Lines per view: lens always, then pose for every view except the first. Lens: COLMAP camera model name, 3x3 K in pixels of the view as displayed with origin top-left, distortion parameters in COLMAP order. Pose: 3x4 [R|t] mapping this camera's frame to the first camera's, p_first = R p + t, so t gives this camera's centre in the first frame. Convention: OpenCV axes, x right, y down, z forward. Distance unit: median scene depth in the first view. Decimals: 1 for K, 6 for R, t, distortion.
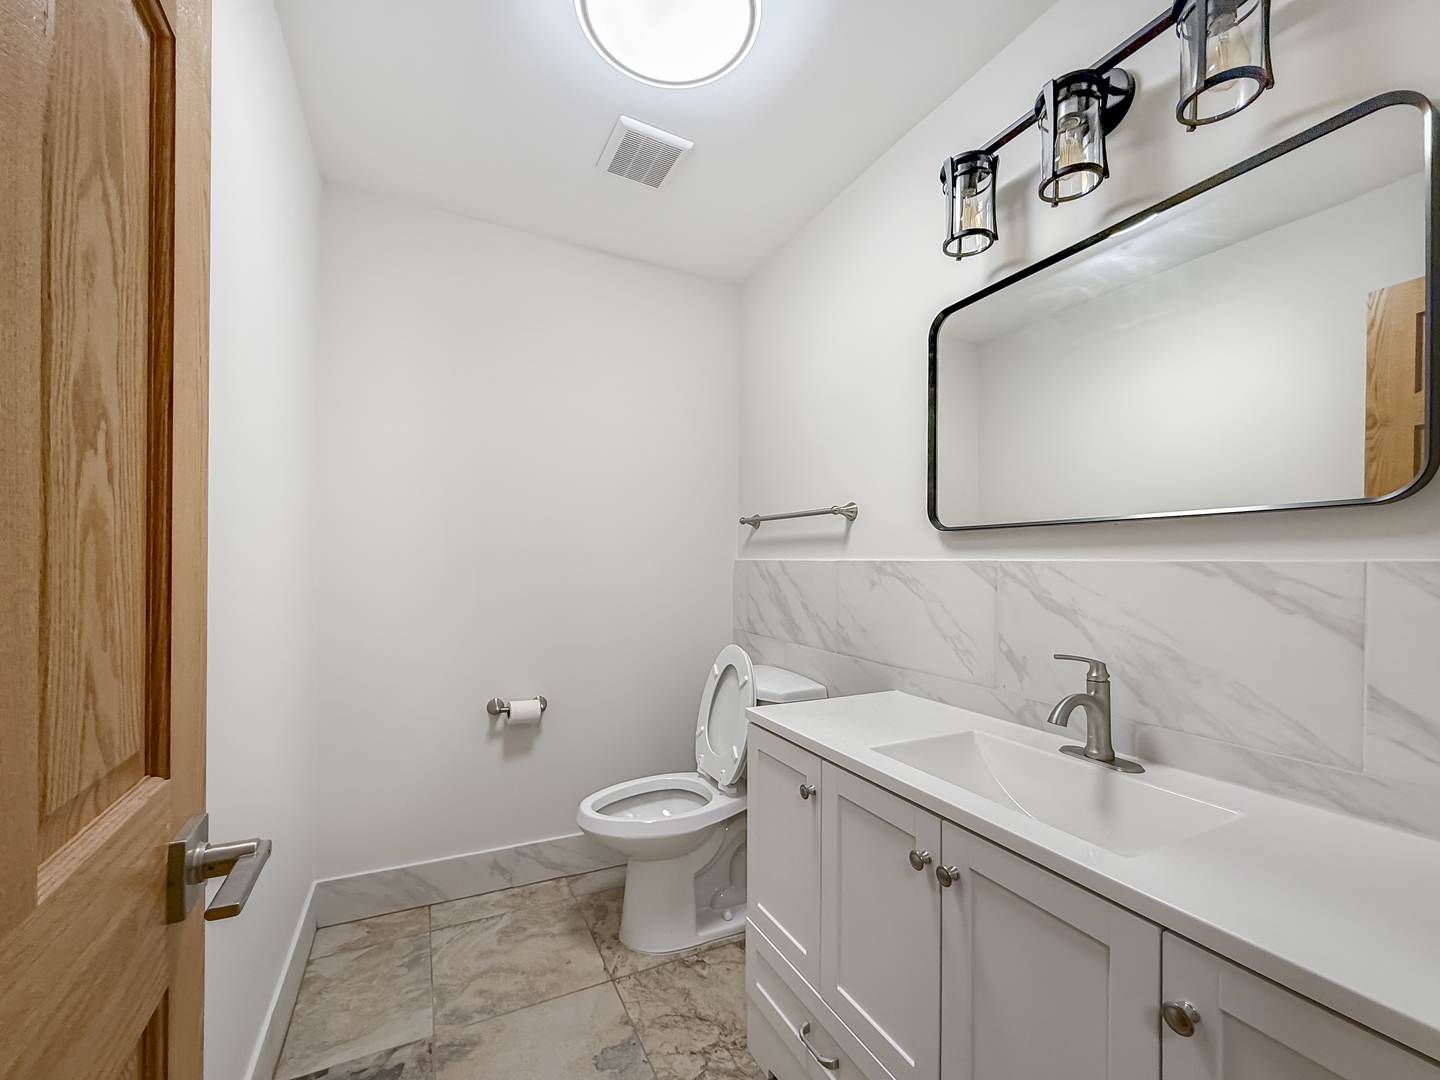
lens RADIAL K [[589.7, 0, 700.7], [0, 589.7, 561.2], [0, 0, 1]] dist [-0.001754, -0.000072]
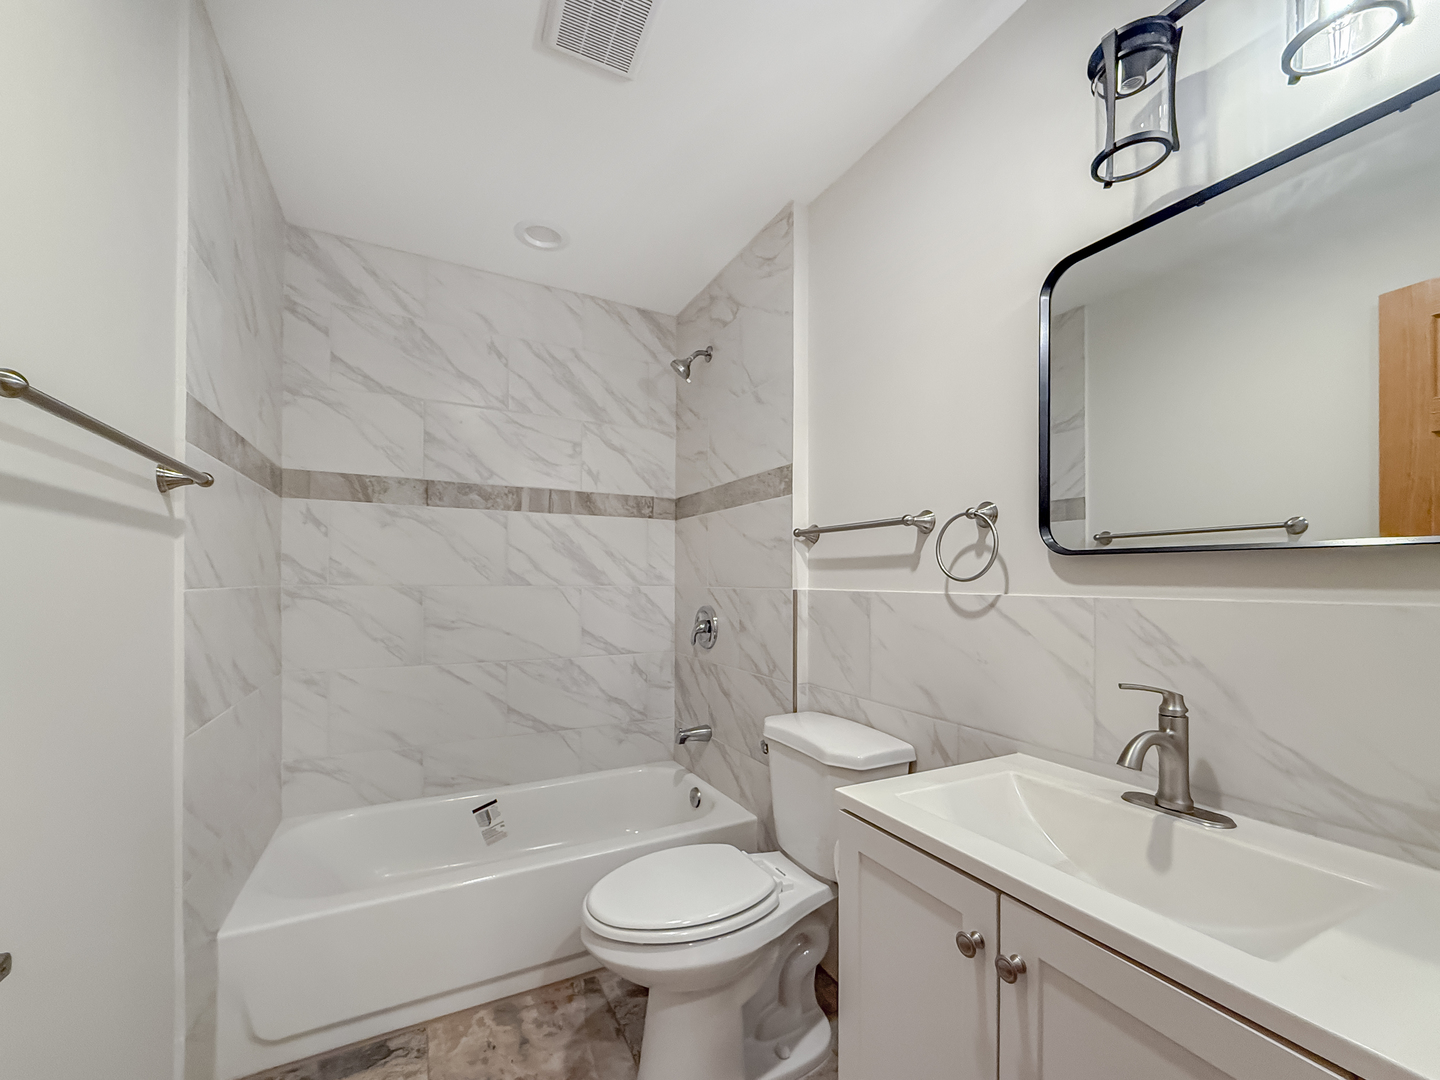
lens RADIAL K [[582.4, 0, 790.3], [0, 582.4, 537.2], [0, 0, 1]] dist [0.192780, 0.000033]
pose [[0.978216, -0.004282, 0.207545, -0.080213], [0.020313, 0.996964, -0.075169, -0.002665], [-0.206593, 0.077748, 0.975333, 0.179922]]
